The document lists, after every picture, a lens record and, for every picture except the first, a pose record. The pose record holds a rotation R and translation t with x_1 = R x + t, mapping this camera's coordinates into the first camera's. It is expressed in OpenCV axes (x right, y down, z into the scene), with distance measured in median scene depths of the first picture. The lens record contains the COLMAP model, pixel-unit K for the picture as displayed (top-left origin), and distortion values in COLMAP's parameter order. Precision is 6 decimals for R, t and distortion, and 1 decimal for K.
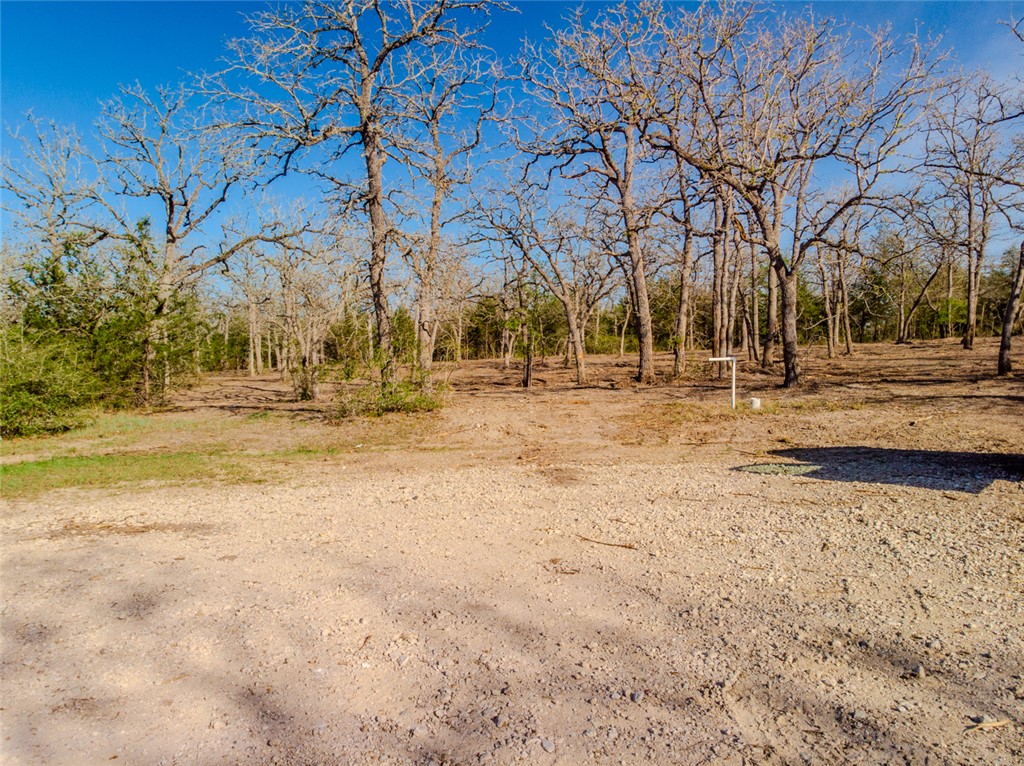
lens RADIAL K [[750.8, 0, 512.2], [0, 750.8, 384.4], [0, 0, 1]] dist [0.000134, 0.013233]
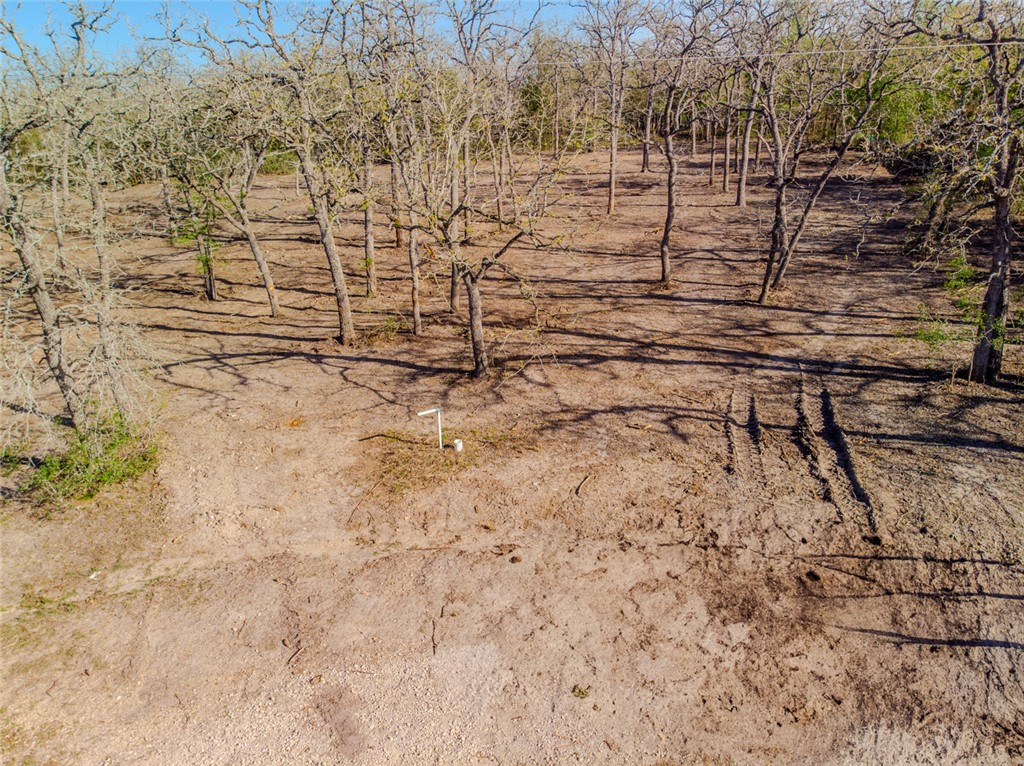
lens RADIAL K [[750.8, 0, 512.2], [0, 750.8, 384.4], [0, 0, 1]] dist [0.000134, 0.013233]
pose [[0.910200, -0.165585, 0.379629, -0.025331], [0.035342, 0.944311, 0.327151, -0.363897], [-0.412659, -0.284356, 0.865364, -0.025824]]
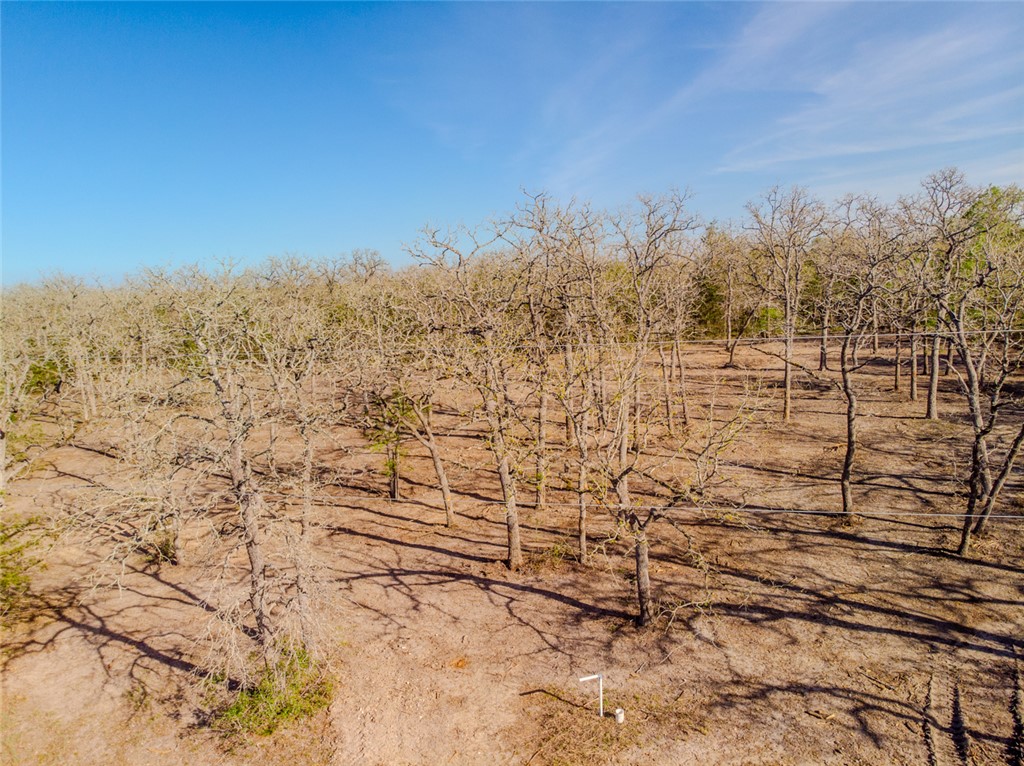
lens RADIAL K [[750.8, 0, 512.2], [0, 750.8, 384.4], [0, 0, 1]] dist [0.000134, 0.013233]
pose [[0.978811, -0.064764, 0.194253, -0.021062], [0.043059, 0.992553, 0.113949, -0.495498], [-0.200186, -0.103170, 0.974311, -0.023233]]
